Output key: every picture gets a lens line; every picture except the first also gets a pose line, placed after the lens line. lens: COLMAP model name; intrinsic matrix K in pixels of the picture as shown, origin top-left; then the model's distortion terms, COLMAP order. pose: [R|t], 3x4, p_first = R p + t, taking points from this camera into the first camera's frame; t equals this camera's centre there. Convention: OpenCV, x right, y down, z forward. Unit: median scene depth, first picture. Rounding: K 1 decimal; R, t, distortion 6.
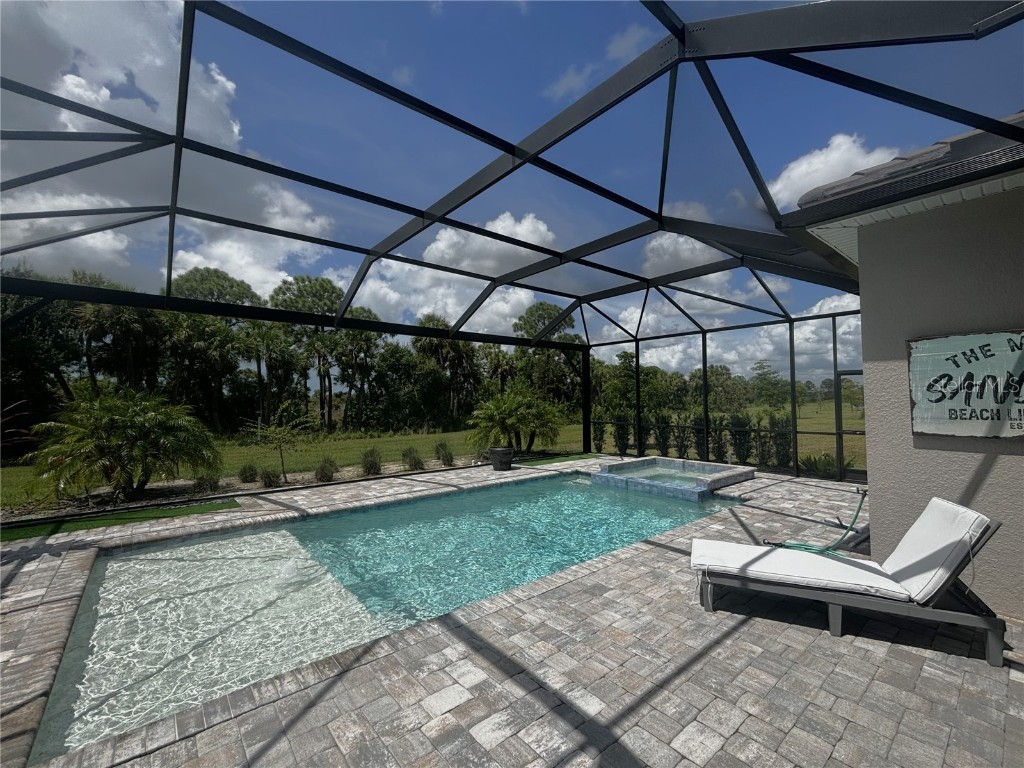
lens RADIAL K [[420.9, 0, 511.3], [0, 420.9, 379.7], [0, 0, 1]] dist [0.000726, -0.000685]
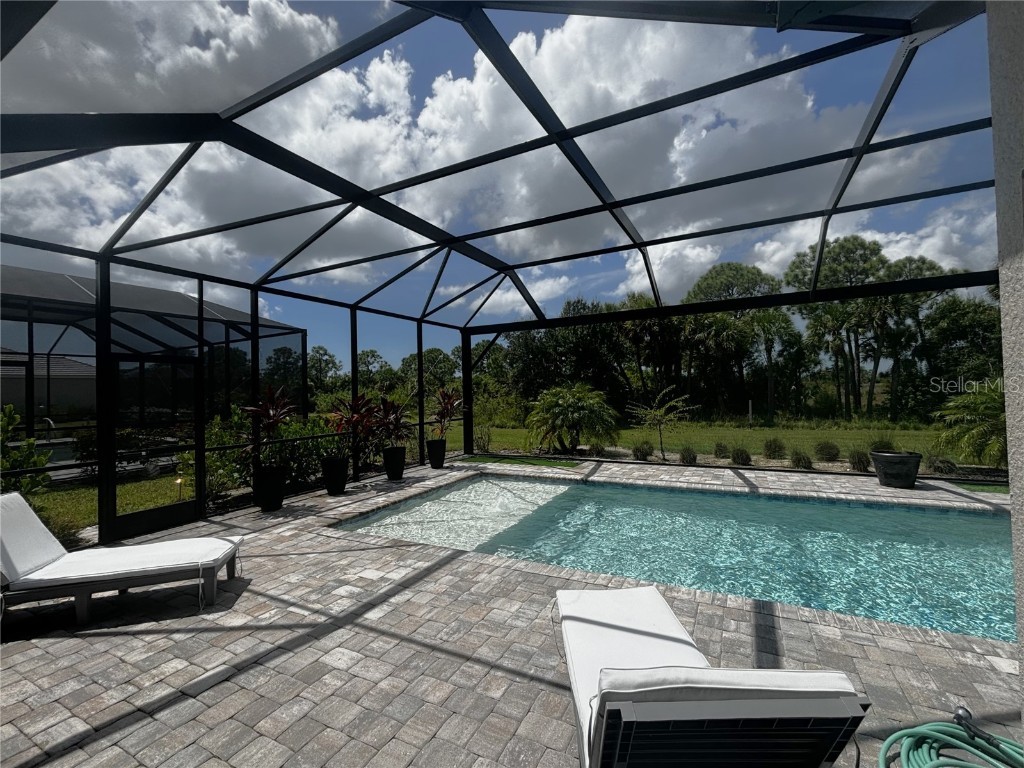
lens RADIAL K [[420.9, 0, 512.3], [0, 420.9, 385.8], [0, 0, 1]] dist [0.000726, -0.000685]
pose [[0.425057, -0.015026, -0.905042, 1.186903], [0.066087, 0.997709, 0.014474, 0.019901], [0.902751, -0.065963, 0.425076, 0.623893]]
